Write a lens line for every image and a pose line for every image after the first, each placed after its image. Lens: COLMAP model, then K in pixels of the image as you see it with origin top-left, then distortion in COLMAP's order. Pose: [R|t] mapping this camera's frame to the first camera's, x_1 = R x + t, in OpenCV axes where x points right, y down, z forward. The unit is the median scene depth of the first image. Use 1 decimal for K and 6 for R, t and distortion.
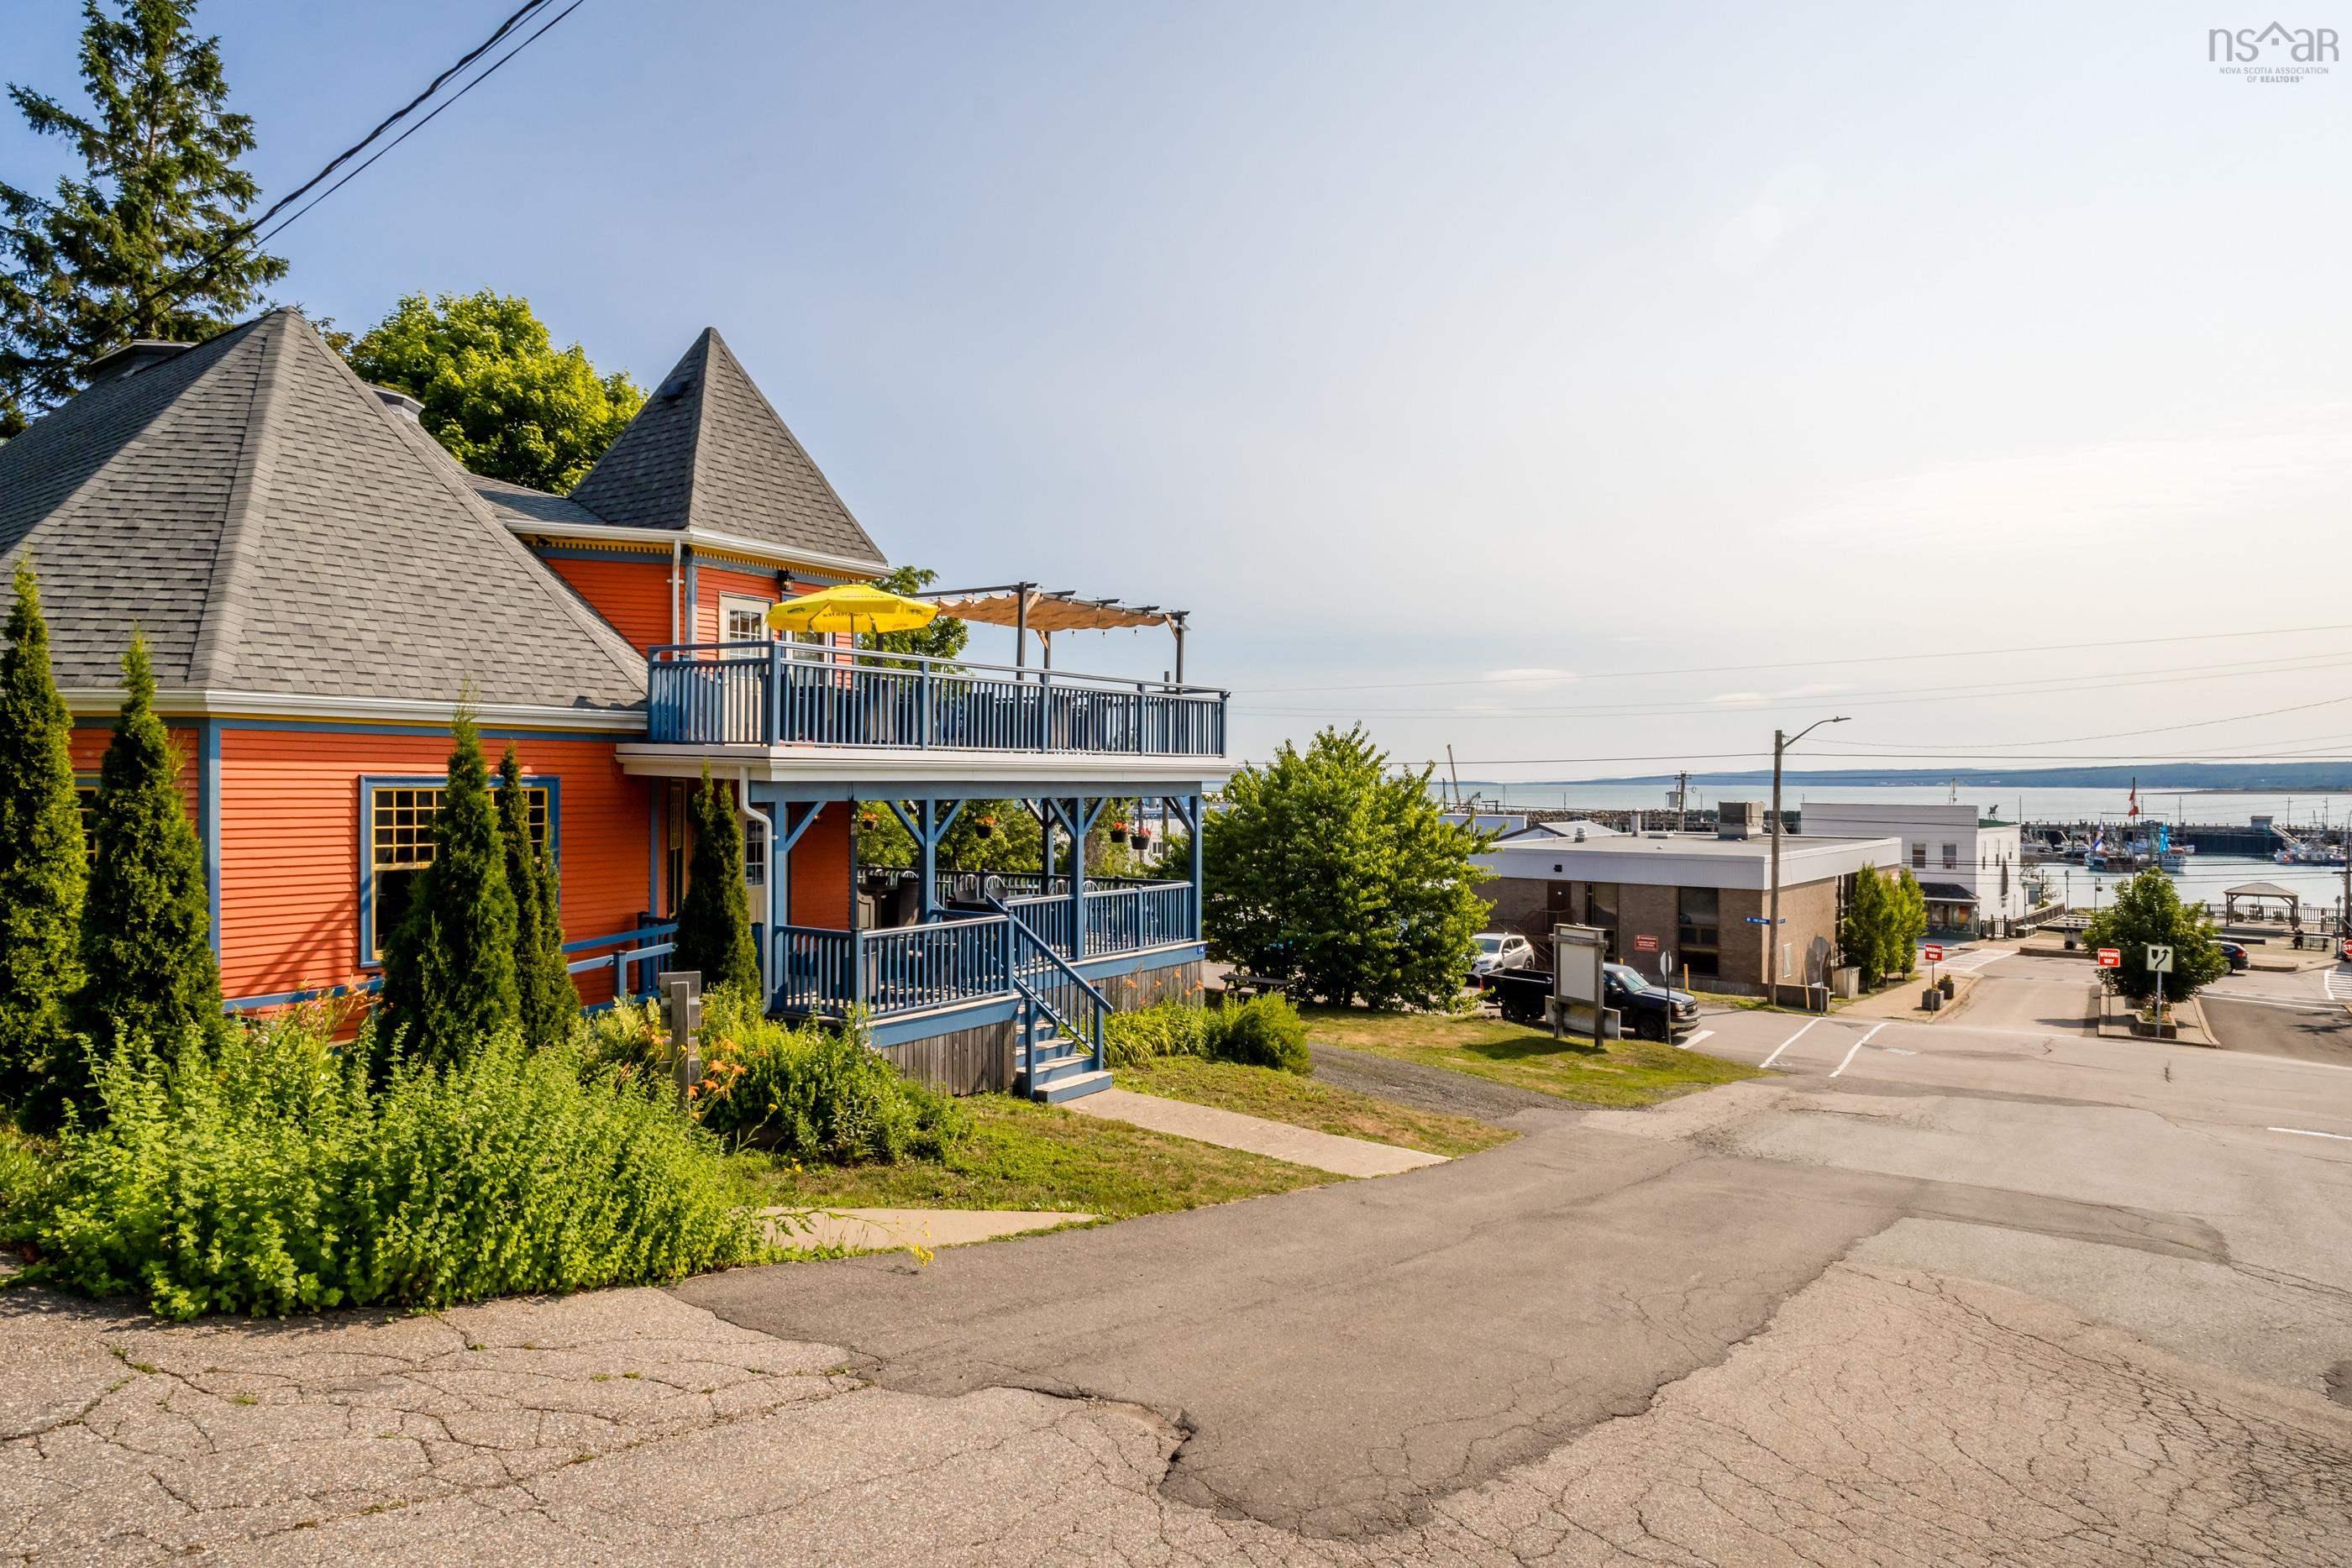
lens RADIAL K [[1408.4, 0, 1178.0], [0, 1408.4, 783.2], [0, 0, 1]] dist [-0.014128, -0.000235]
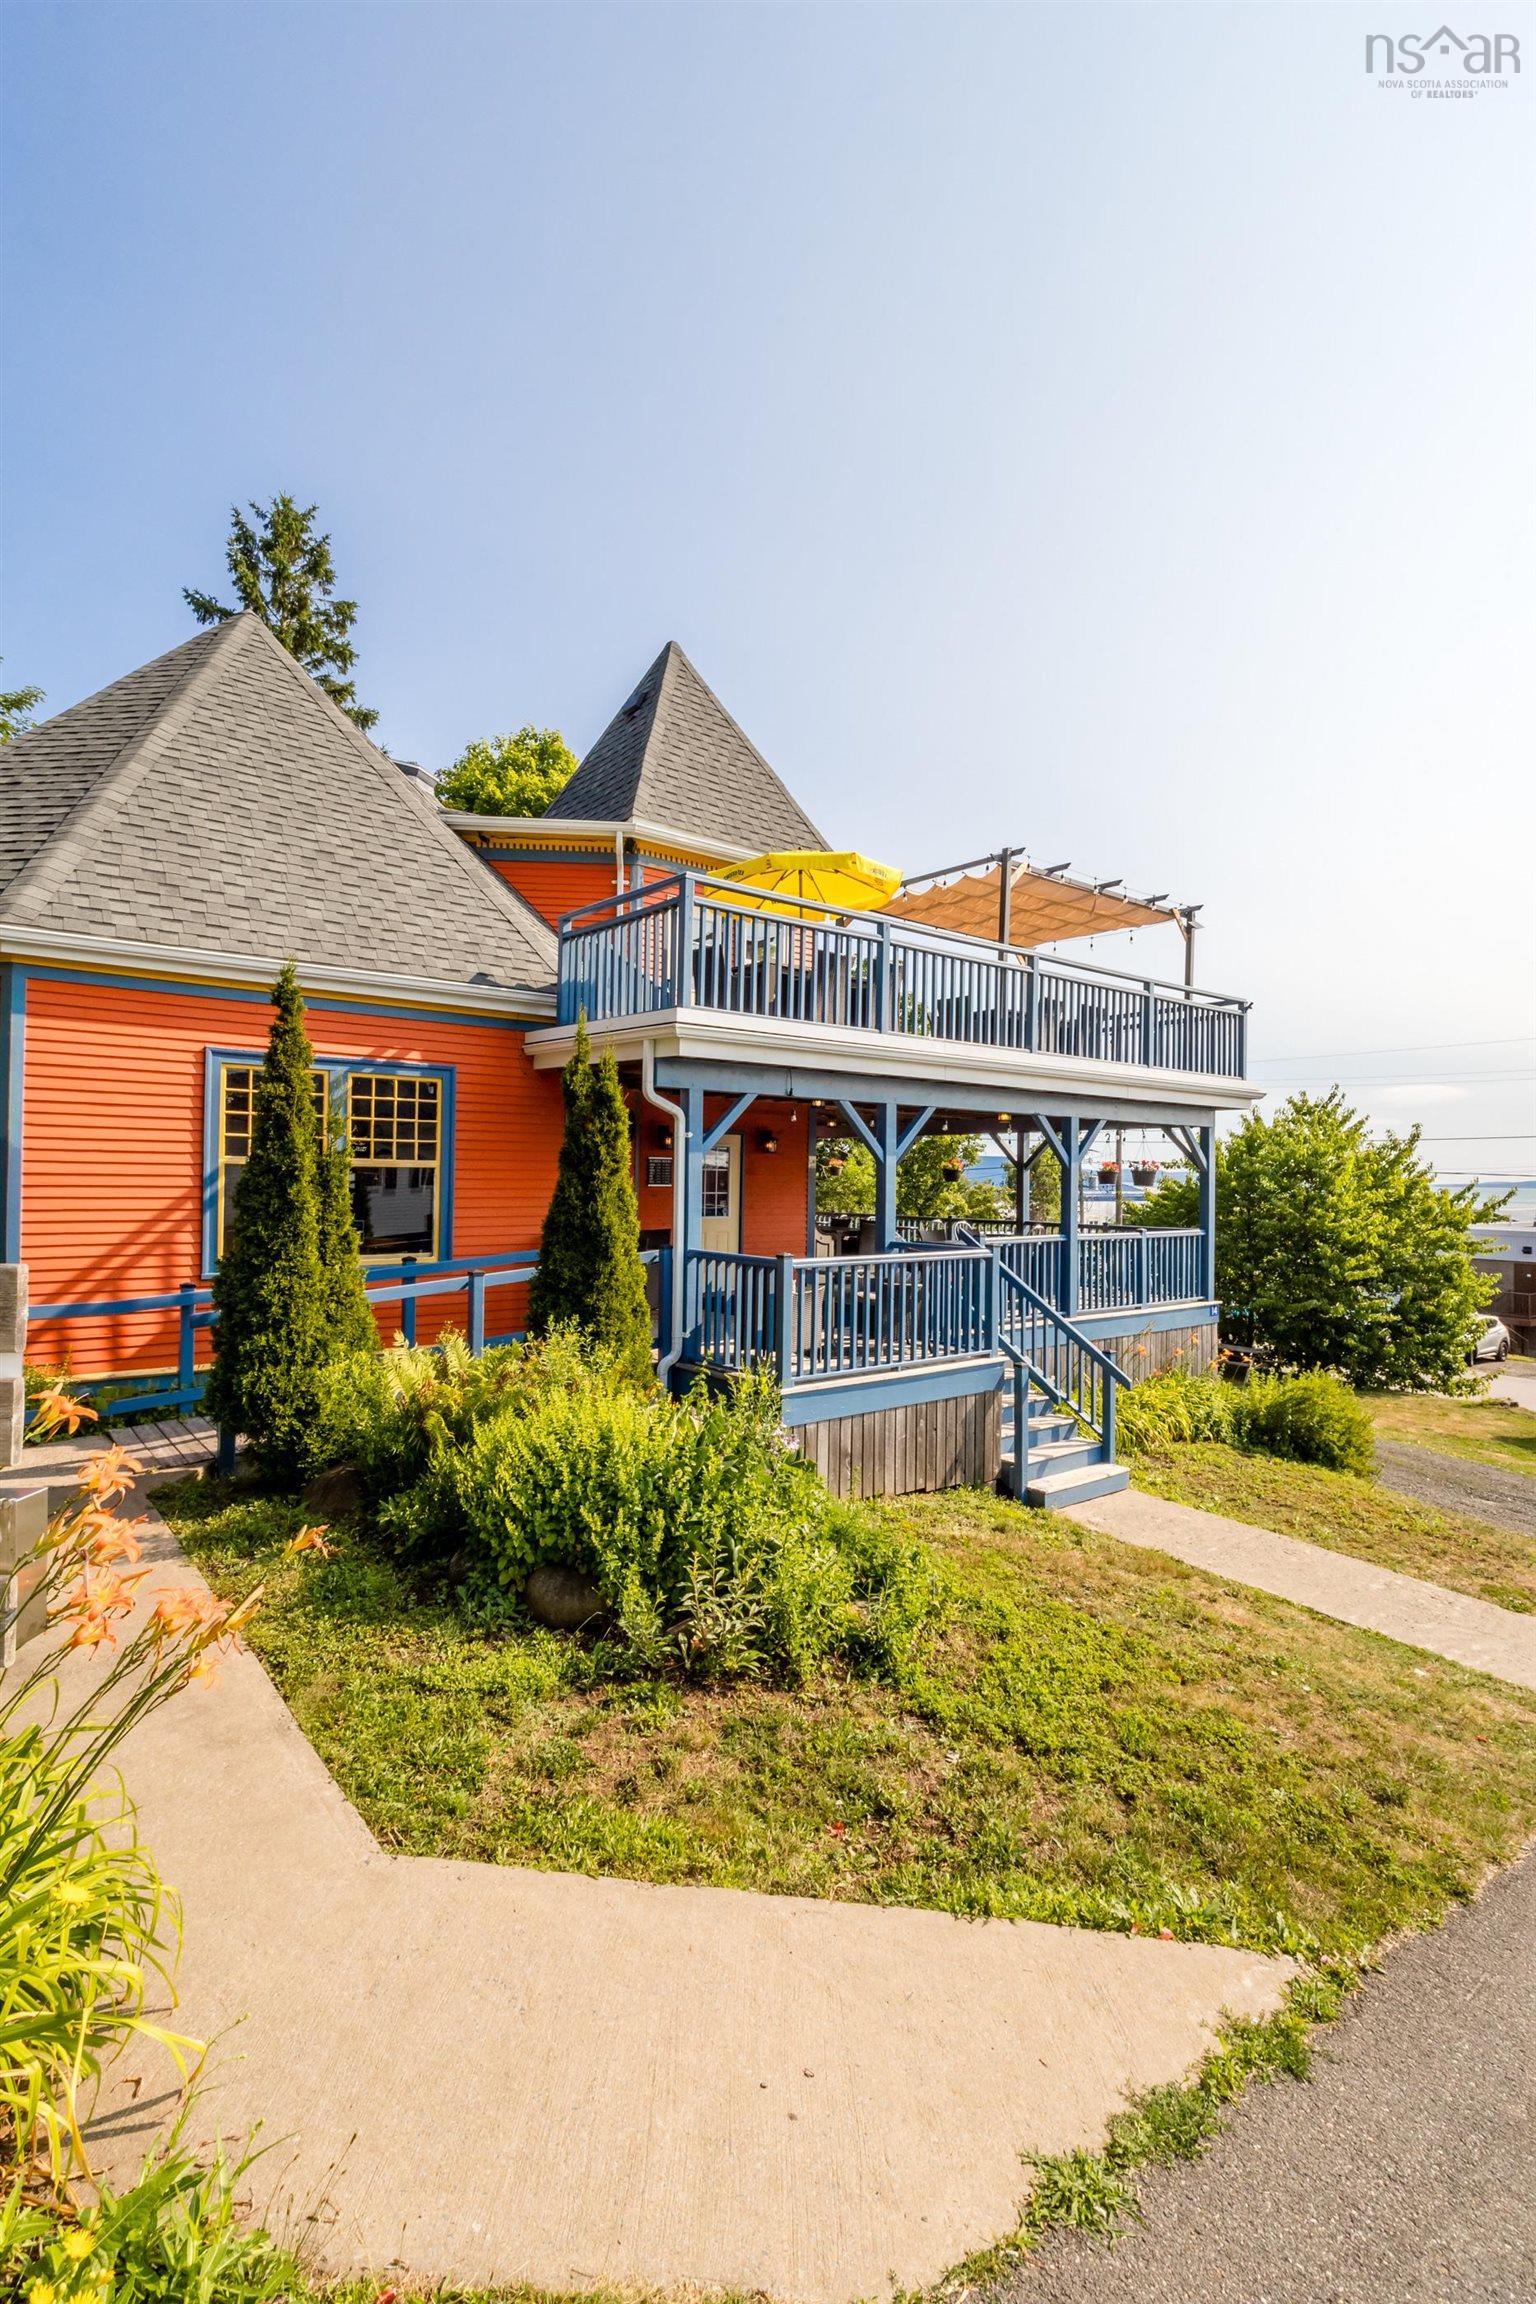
lens RADIAL K [[1018.5, 0, 758.7], [0, 1018.5, 1162.2], [0, 0, 1]] dist [-0.003354, 0.001439]
pose [[0.951060, 0.004380, -0.308976, -0.071199], [-0.011495, 0.999709, -0.021211, 0.060209], [0.308793, 0.023725, 0.950833, 0.444682]]
